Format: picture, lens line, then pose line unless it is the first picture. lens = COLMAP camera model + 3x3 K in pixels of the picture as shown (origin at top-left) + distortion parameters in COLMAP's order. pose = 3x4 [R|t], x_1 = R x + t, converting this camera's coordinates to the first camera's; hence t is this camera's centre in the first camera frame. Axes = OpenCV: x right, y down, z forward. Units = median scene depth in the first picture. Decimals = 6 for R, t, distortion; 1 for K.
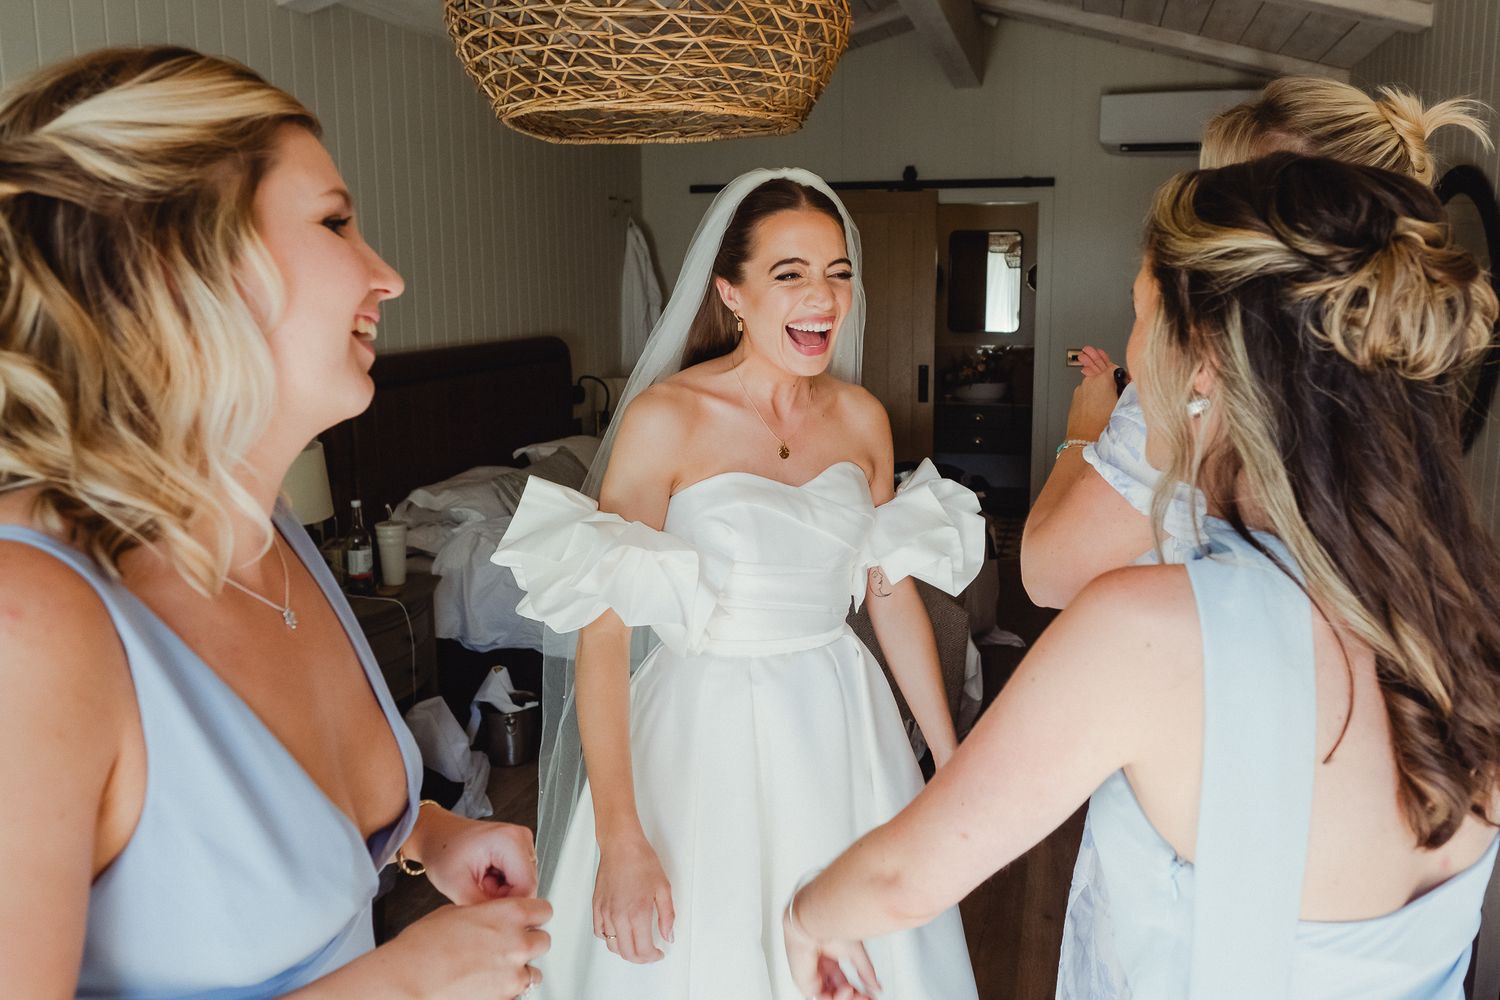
lens RADIAL K [[1090.0, 0, 804.5], [0, 1090.0, 492.1], [0, 0, 1]] dist [-0.010283, -0.000376]
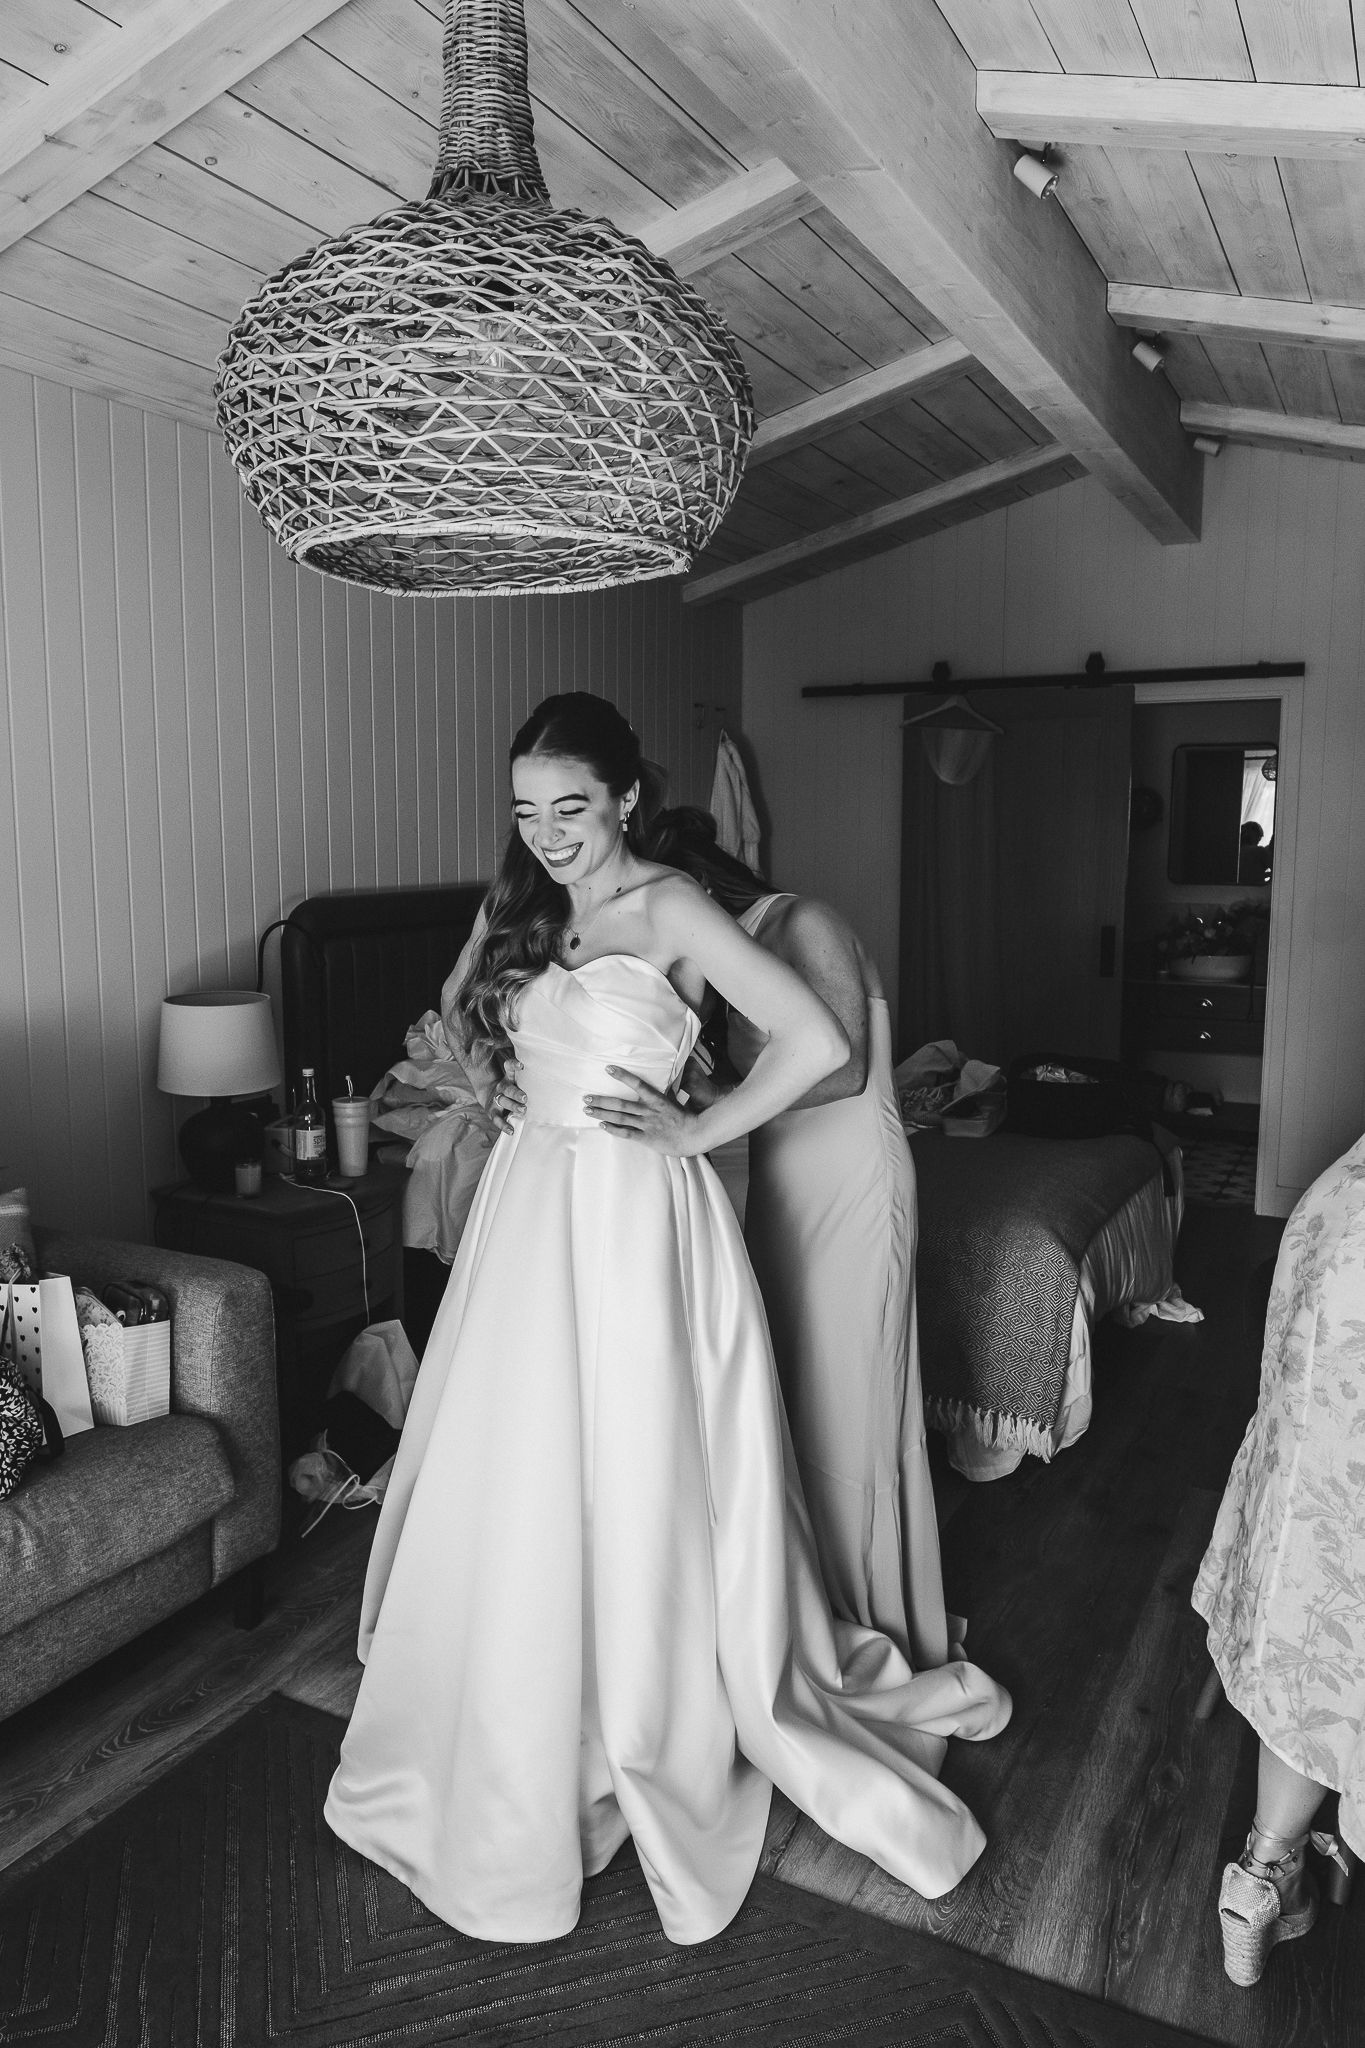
lens RADIAL K [[1412.5, 0, 697.6], [0, 1412.5, 1058.0], [0, 0, 1]] dist [-0.009320, 0.001044]
pose [[0.970434, 0.038282, -0.238312, 0.118435], [-0.045530, 0.998651, -0.024982, 0.012624], [0.237034, 0.035093, 0.970867, 0.042469]]
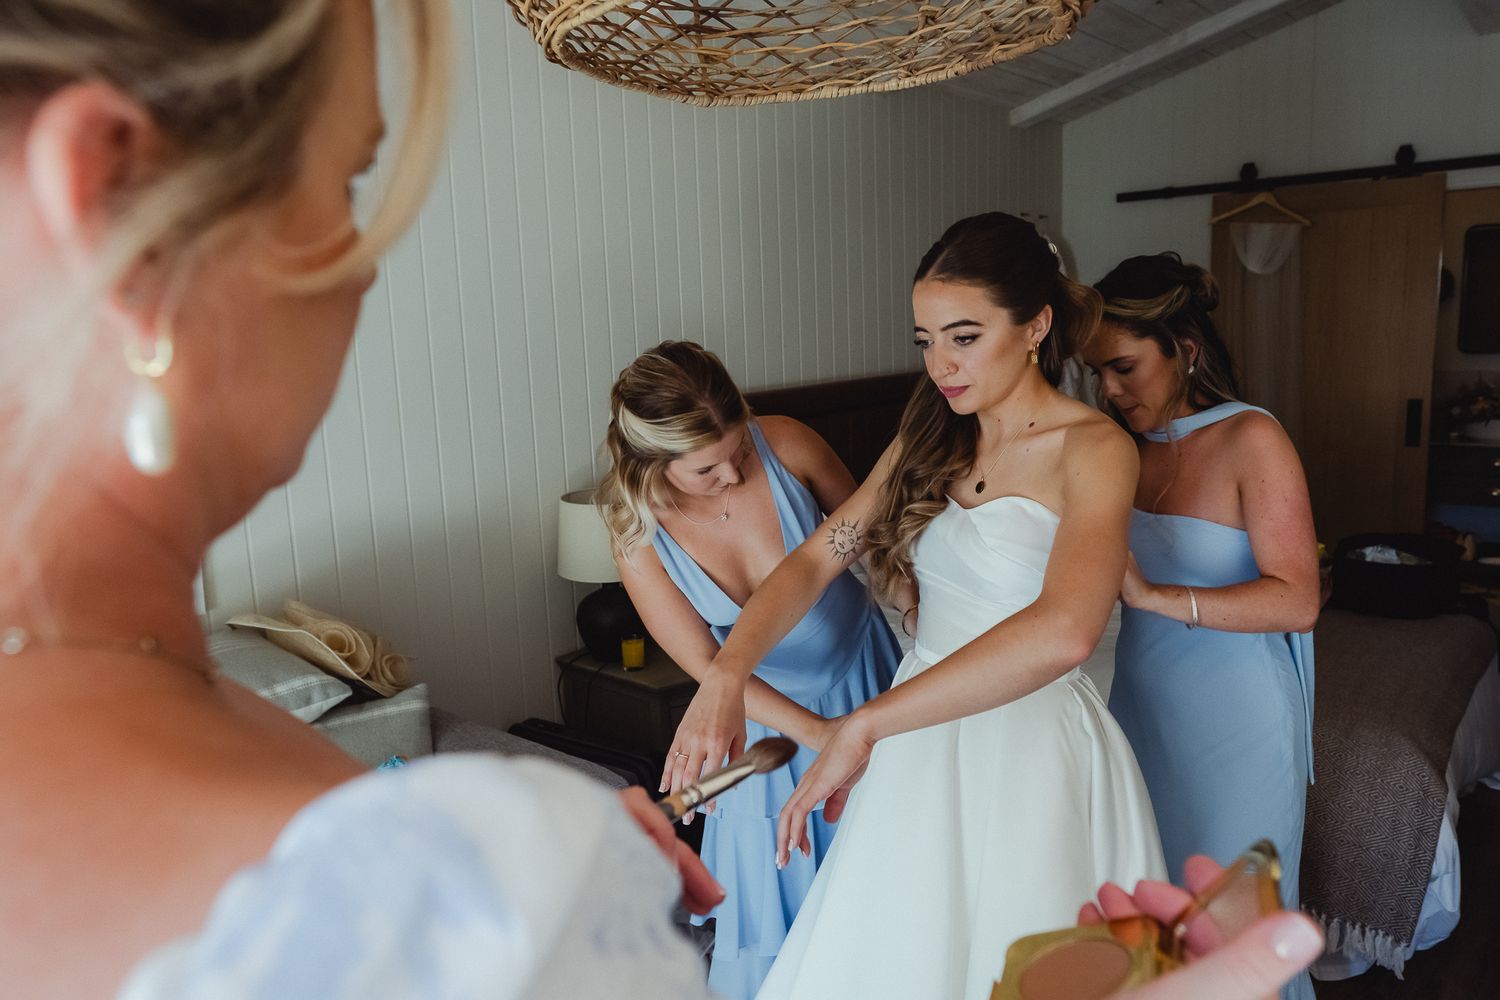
lens RADIAL K [[1034.6, 0, 797.8], [0, 1034.6, 501.5], [0, 0, 1]] dist [-0.009320, 0.001044]
pose [[0.902908, 0.041787, -0.427798, 0.048374], [-0.043688, 0.999031, 0.005376, -0.046402], [0.427608, 0.013836, 0.903858, 0.240233]]
